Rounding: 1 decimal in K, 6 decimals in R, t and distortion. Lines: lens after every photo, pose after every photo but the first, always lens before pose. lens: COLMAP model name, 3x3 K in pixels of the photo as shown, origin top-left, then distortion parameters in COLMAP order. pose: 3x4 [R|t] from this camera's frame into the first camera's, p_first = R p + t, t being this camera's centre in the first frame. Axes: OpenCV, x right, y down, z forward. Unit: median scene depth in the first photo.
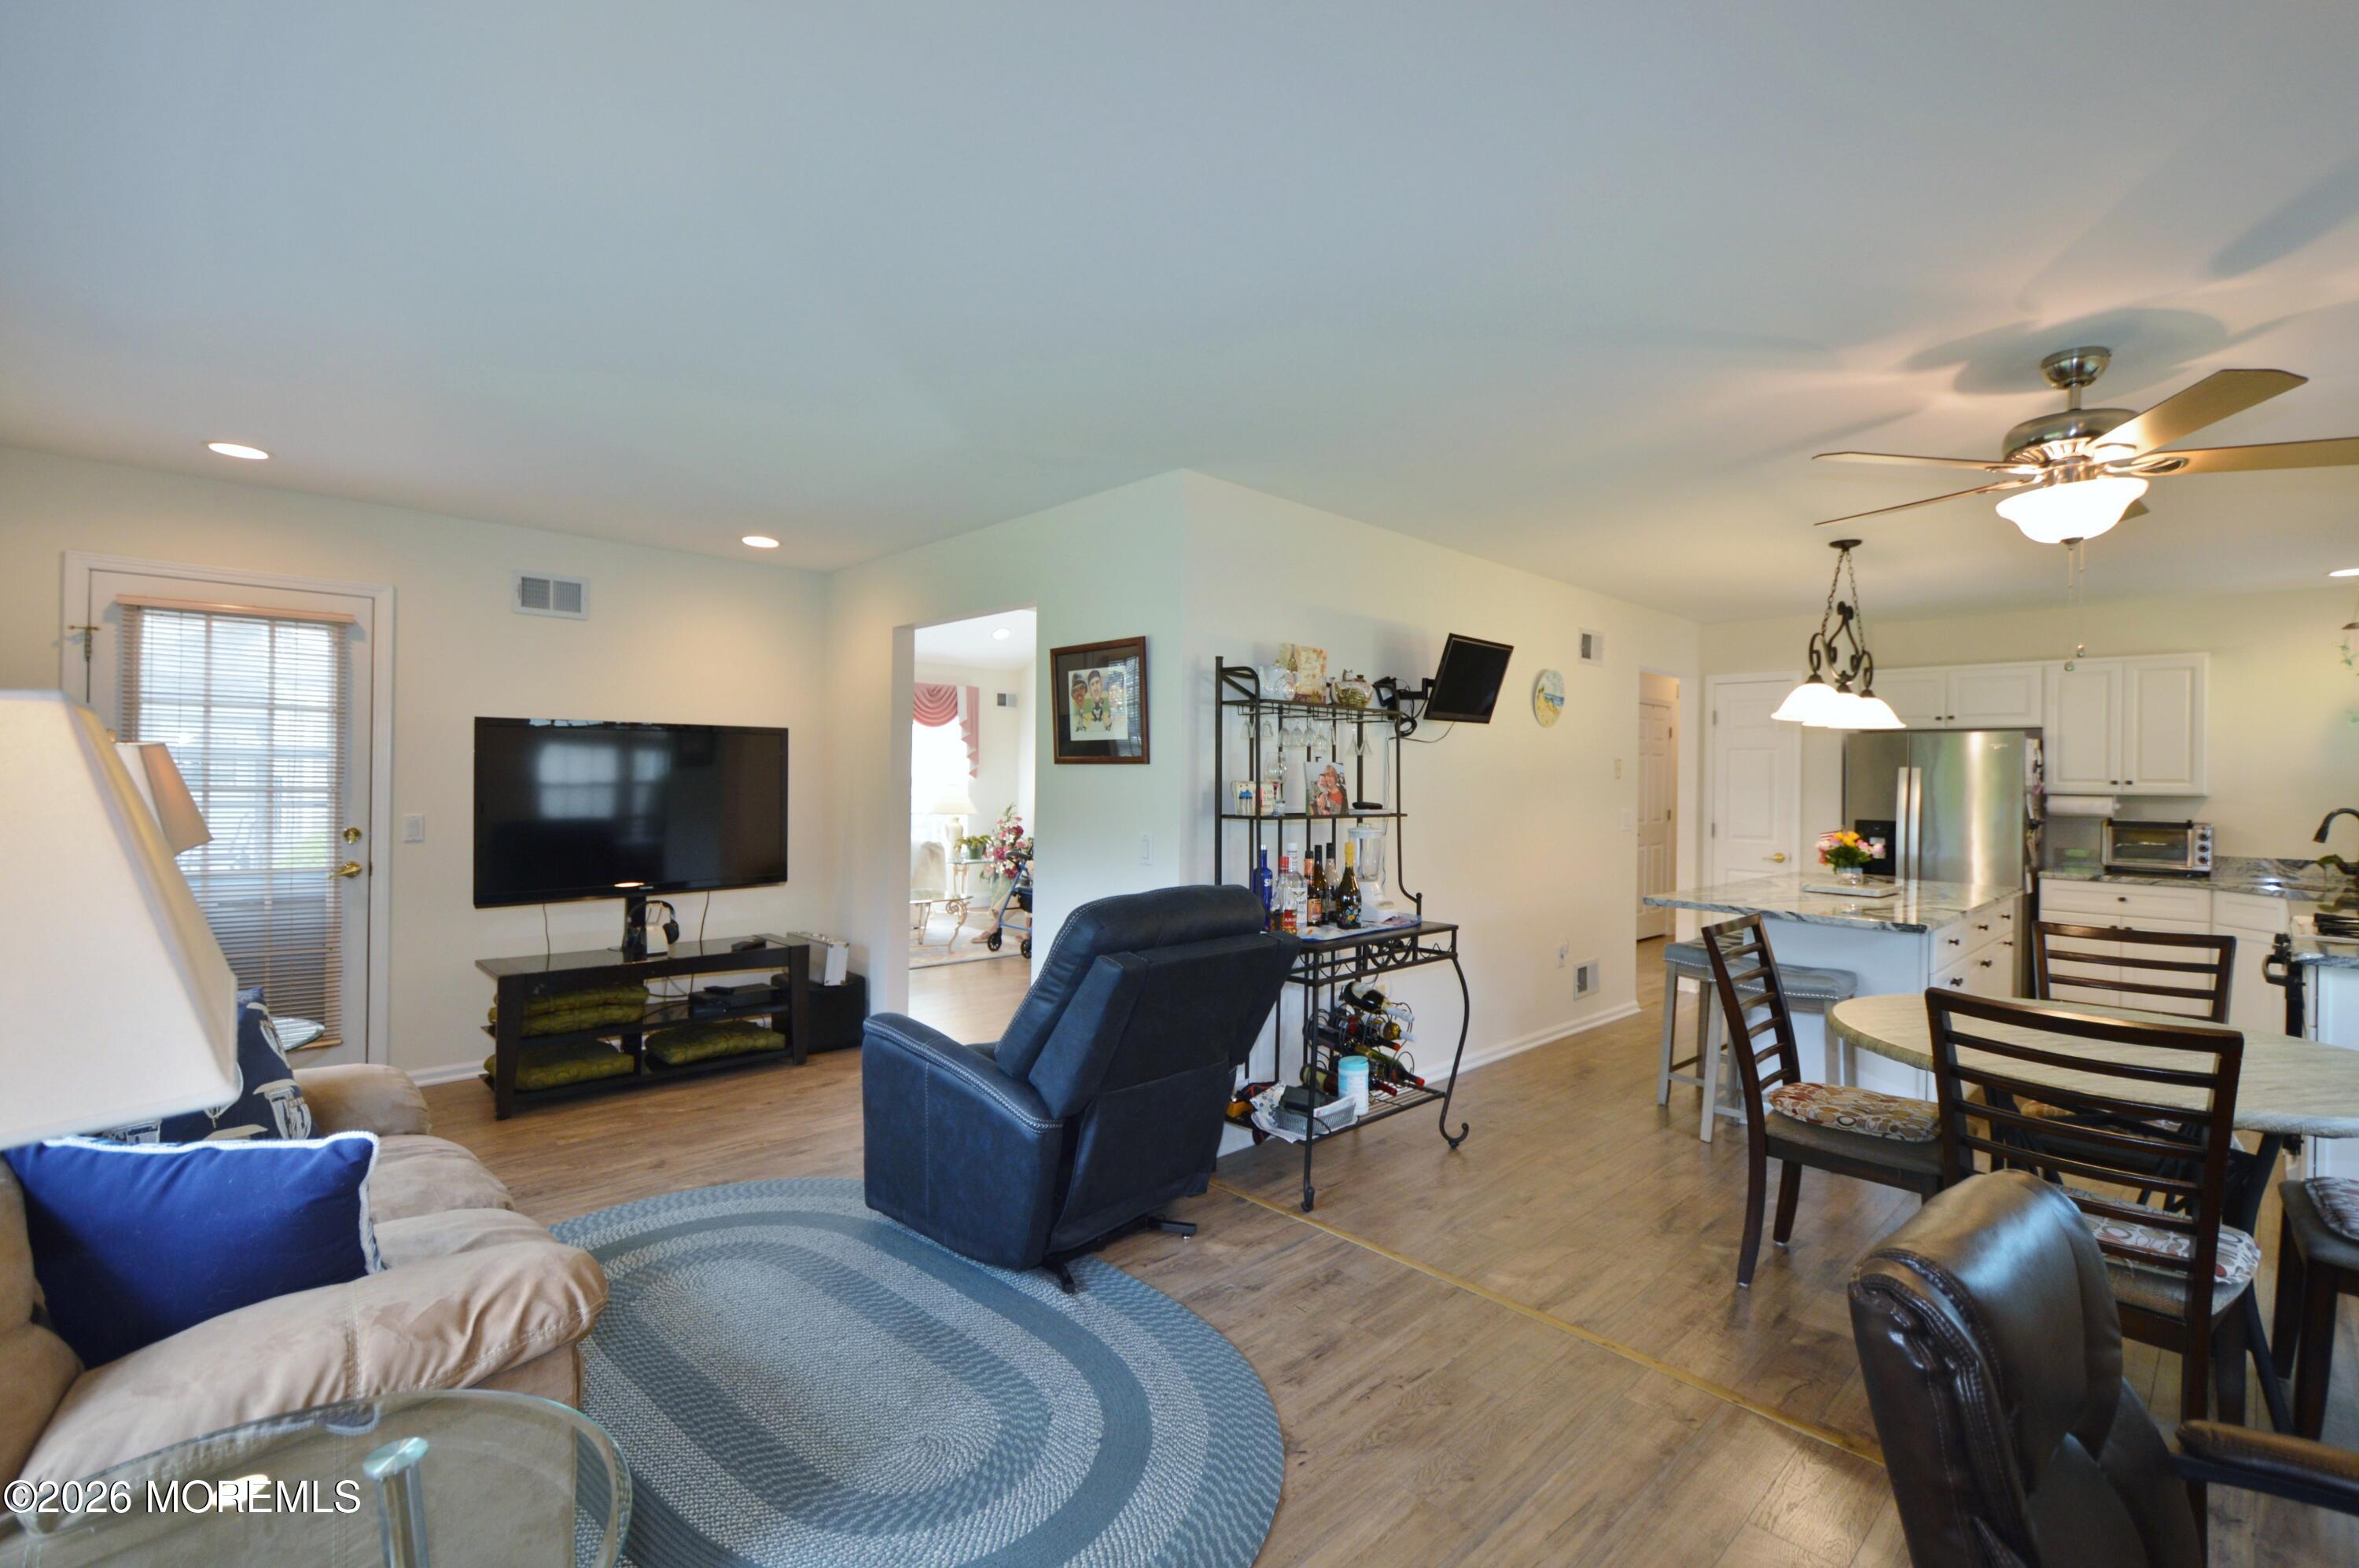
lens RADIAL K [[1038.5, 0, 1197.5], [0, 1038.5, 775.4], [0, 0, 1]] dist [0.010563, -0.008040]
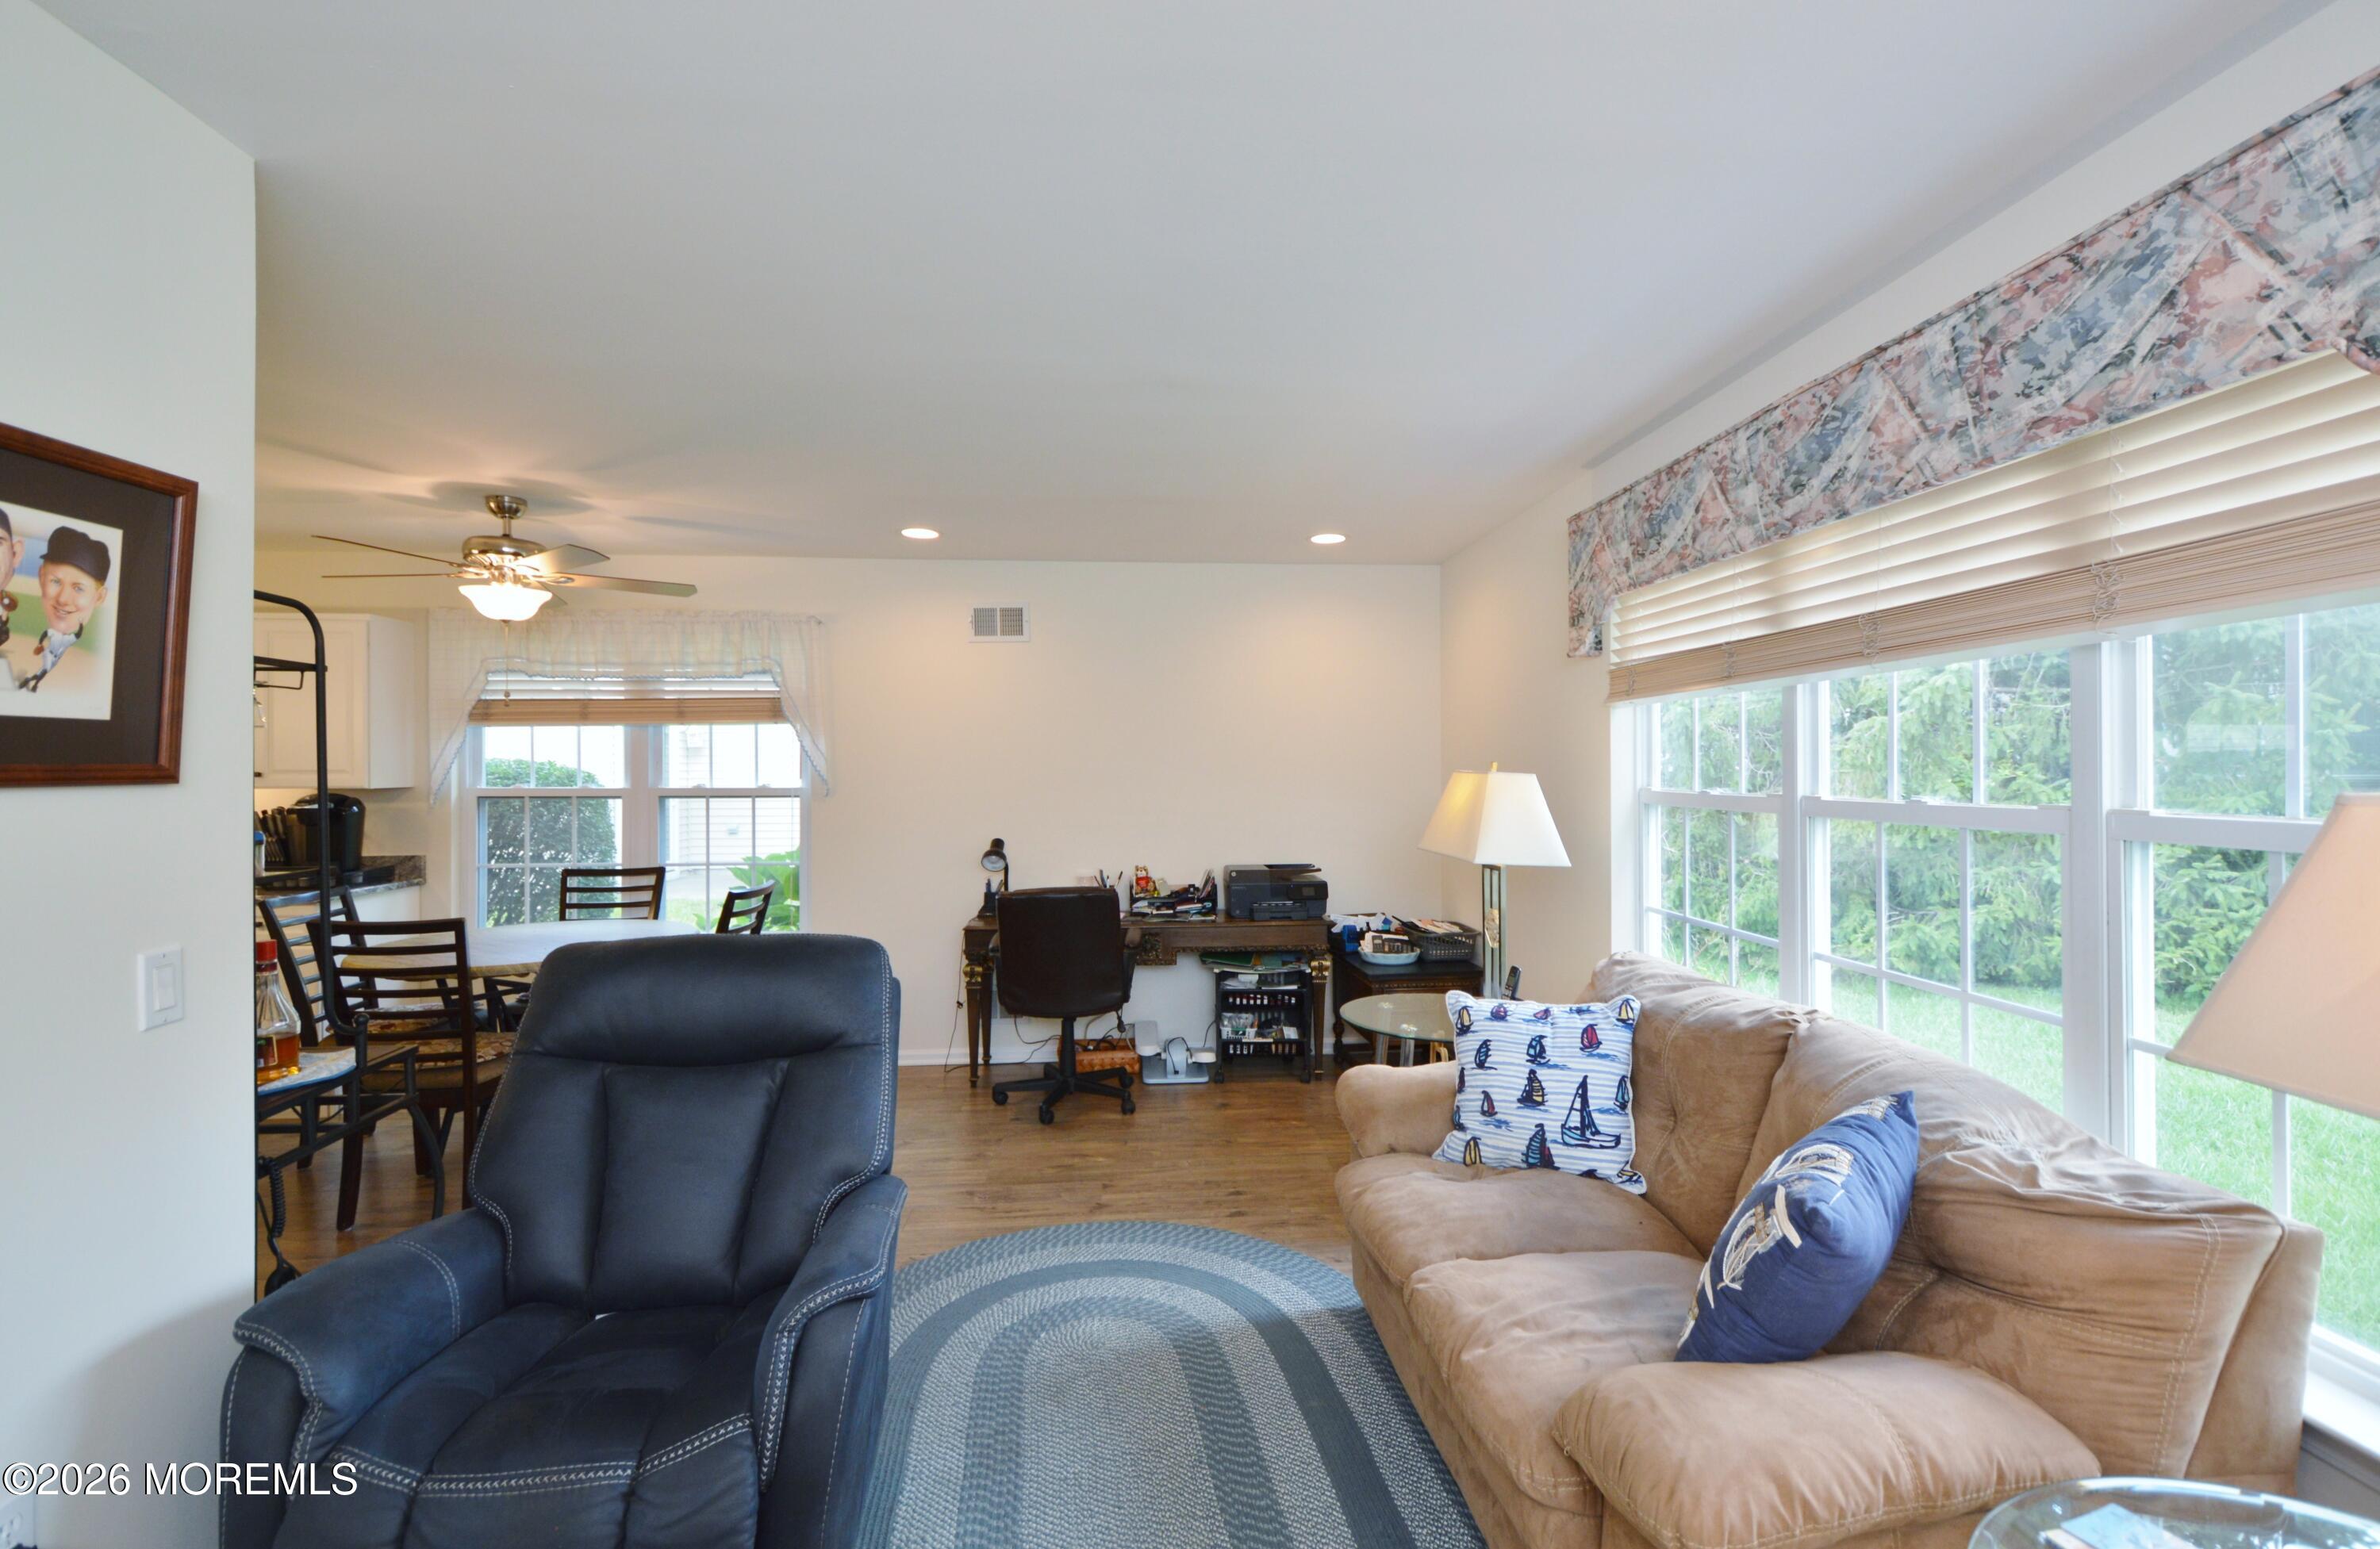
lens RADIAL K [[1063.4, 0, 1210.1], [0, 1063.4, 761.9], [0, 0, 1]] dist [0.005113, -0.002139]
pose [[-0.775533, -0.011254, 0.631207, -0.615857], [-0.009858, 0.999935, 0.005716, -0.025291], [-0.631230, -0.001789, -0.775593, 1.020256]]
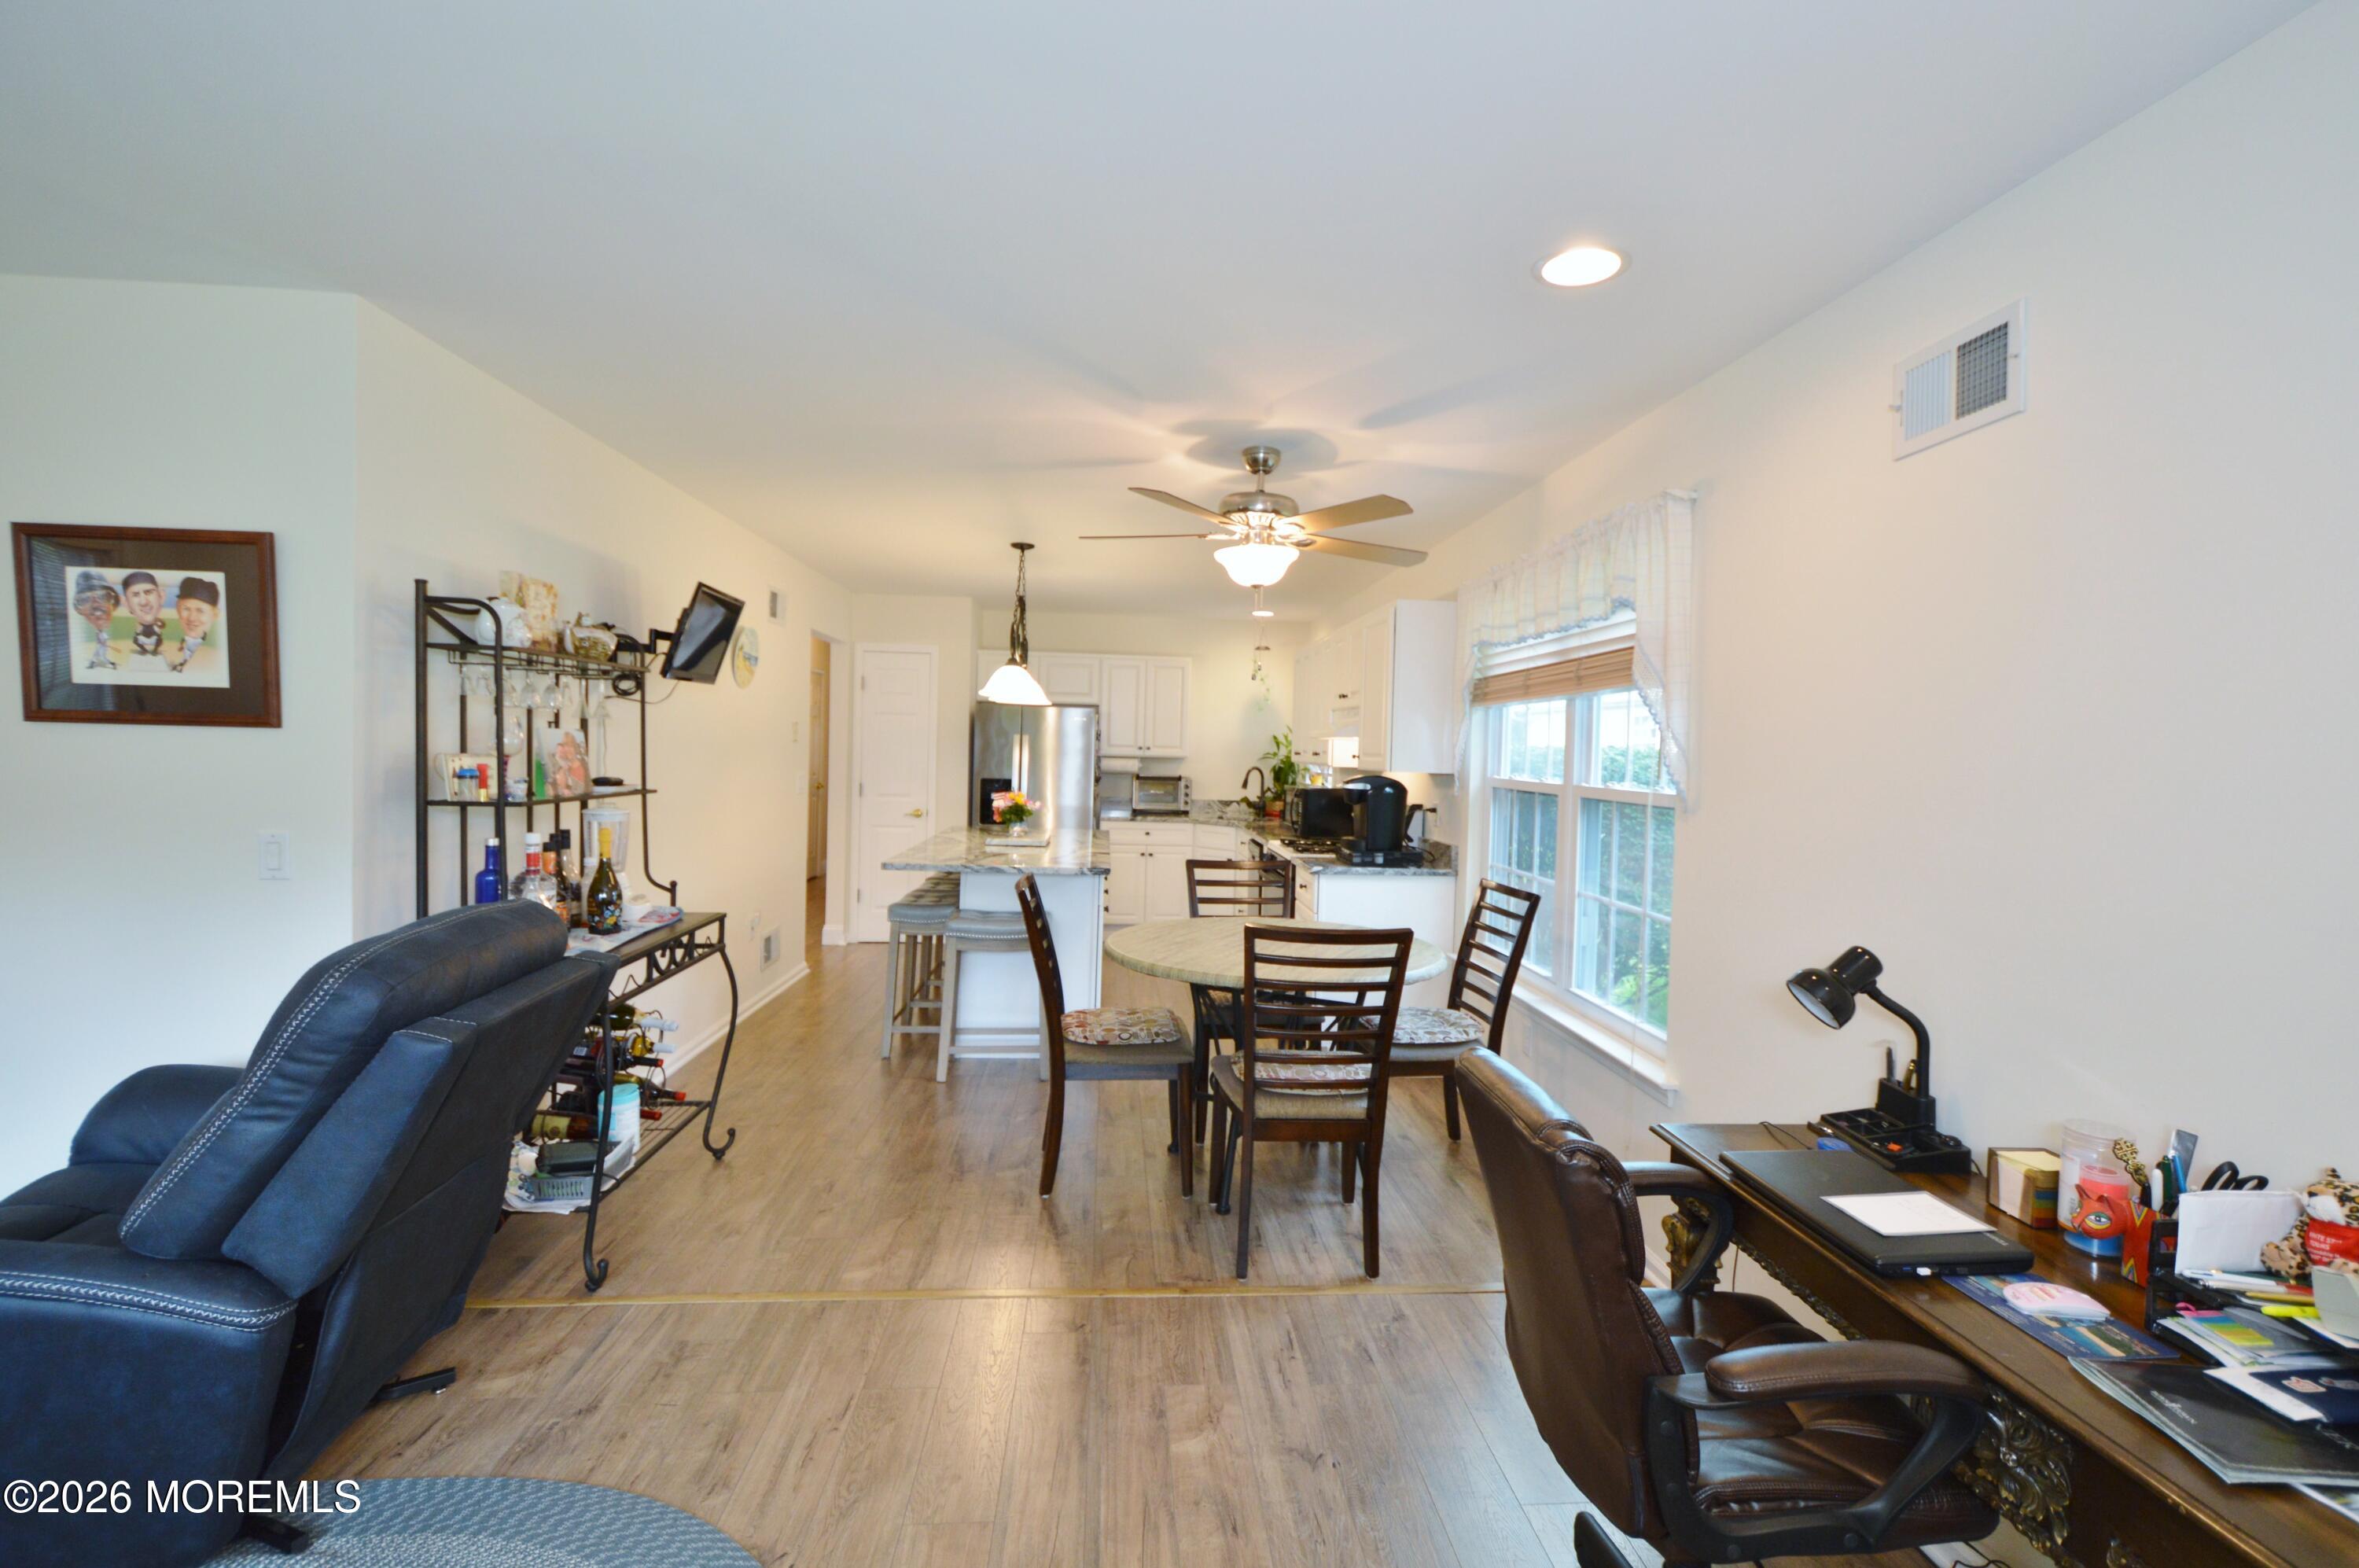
lens RADIAL K [[1038.5, 0, 1201.7], [0, 1038.5, 769.4], [0, 0, 1]] dist [0.010563, -0.008040]
pose [[0.630353, -0.013600, 0.776190, -0.183638], [-0.019221, 0.999267, 0.033118, -0.017000], [-0.776071, -0.035795, 0.629629, 0.117911]]
